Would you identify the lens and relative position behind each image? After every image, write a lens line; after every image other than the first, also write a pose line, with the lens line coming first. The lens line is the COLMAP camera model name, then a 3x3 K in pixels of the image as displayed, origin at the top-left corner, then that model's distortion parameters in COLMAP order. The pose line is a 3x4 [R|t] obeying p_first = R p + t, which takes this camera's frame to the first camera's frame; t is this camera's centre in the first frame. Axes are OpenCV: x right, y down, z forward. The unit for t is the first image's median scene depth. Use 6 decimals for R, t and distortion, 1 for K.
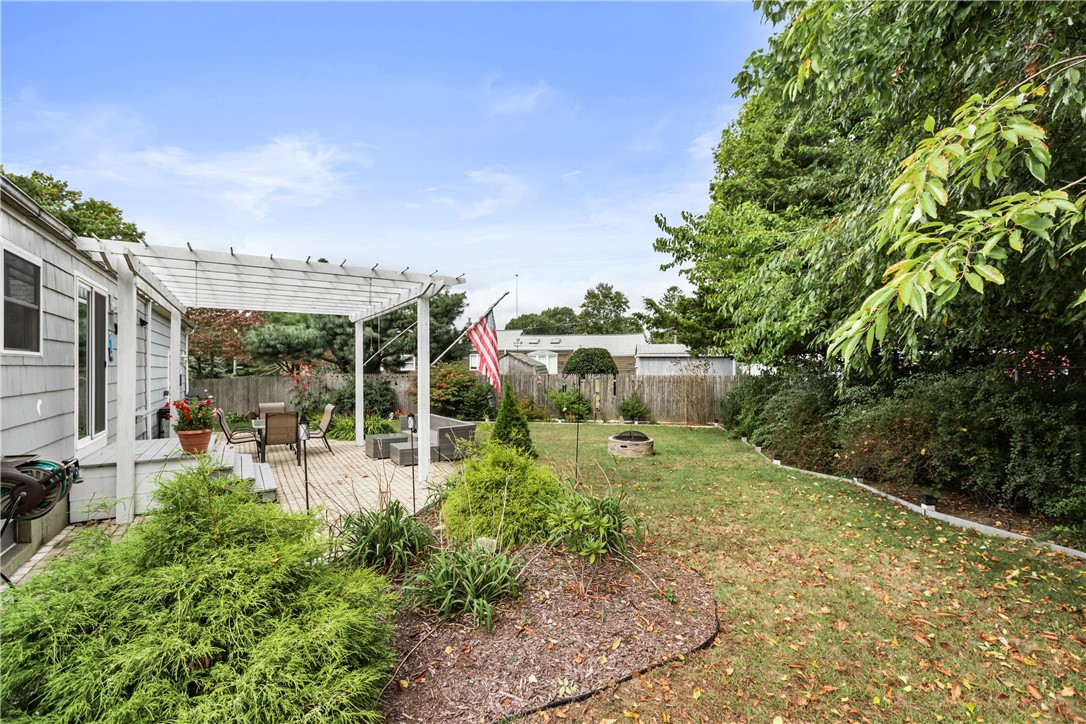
lens RADIAL K [[495.9, 0, 545.4], [0, 495.9, 364.7], [0, 0, 1]] dist [0.000415, 0.000291]
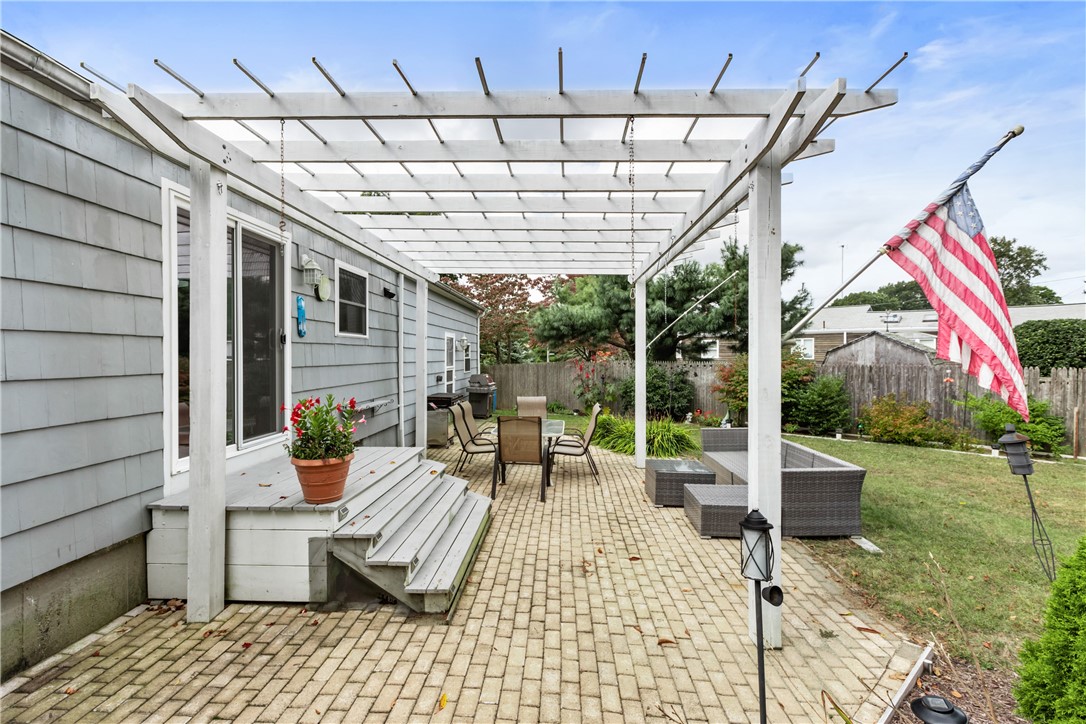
lens RADIAL K [[495.9, 0, 541.8], [0, 495.9, 358.7], [0, 0, 1]] dist [0.000415, 0.000291]
pose [[0.828698, 0.011480, -0.559578, -0.074481], [-0.005615, 0.999910, 0.012199, 0.006151], [0.559667, -0.006967, 0.828688, 0.249216]]
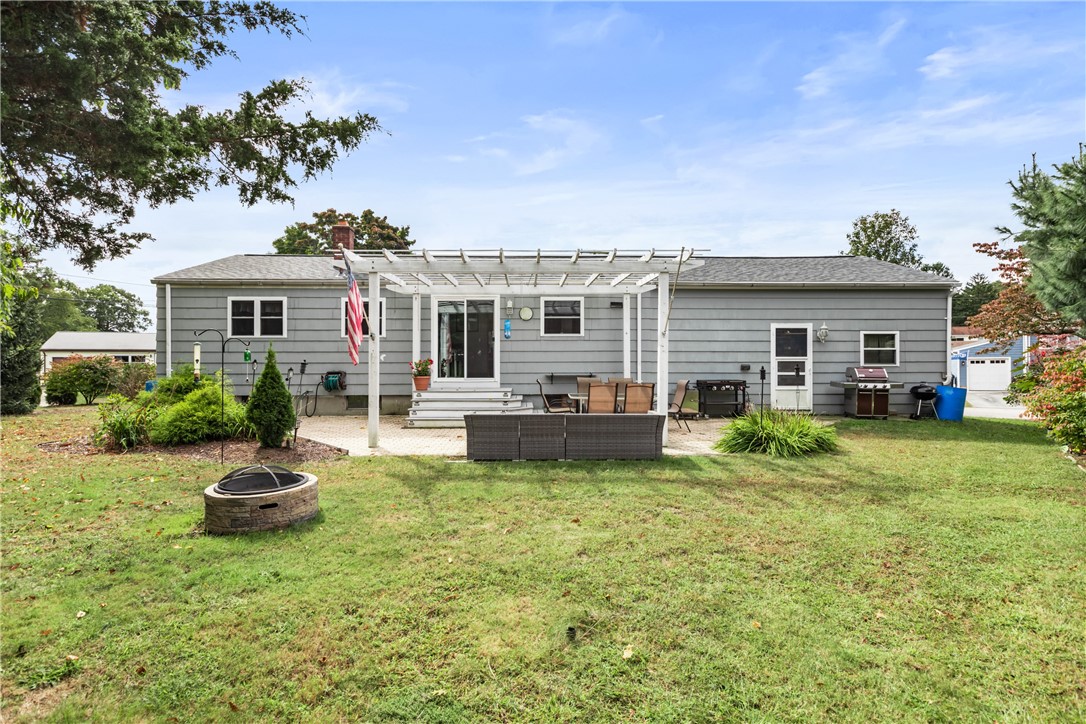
lens RADIAL K [[563.3, 0, 548.0], [0, 563.3, 357.6], [0, 0, 1]] dist [-0.000666, -0.000020]
pose [[-0.490104, 0.010520, -0.871600, 0.268791], [0.006984, 0.999942, 0.008141, 0.017955], [0.871636, -0.002097, -0.490149, 0.823580]]
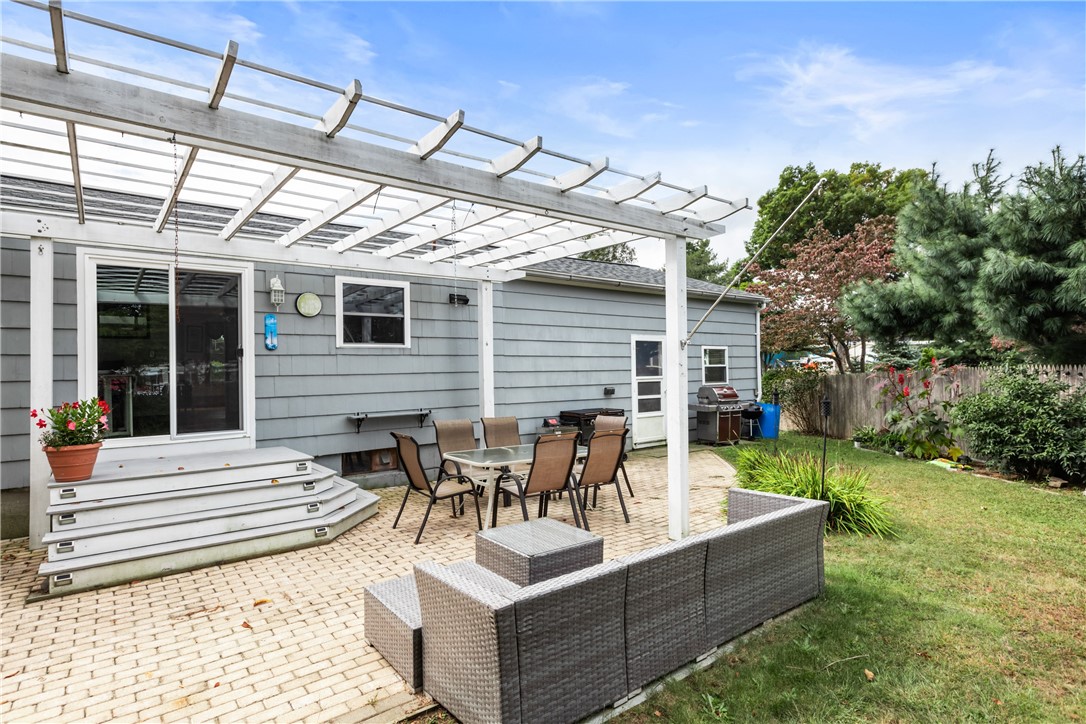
lens RADIAL K [[563.3, 0, 546.7], [0, 563.3, 365.6], [0, 0, 1]] dist [-0.000666, -0.000020]
pose [[0.123852, -0.000140, -0.992301, 0.046866], [0.016675, 0.999859, 0.001940, 0.010726], [0.992161, -0.016787, 0.123837, 0.549068]]
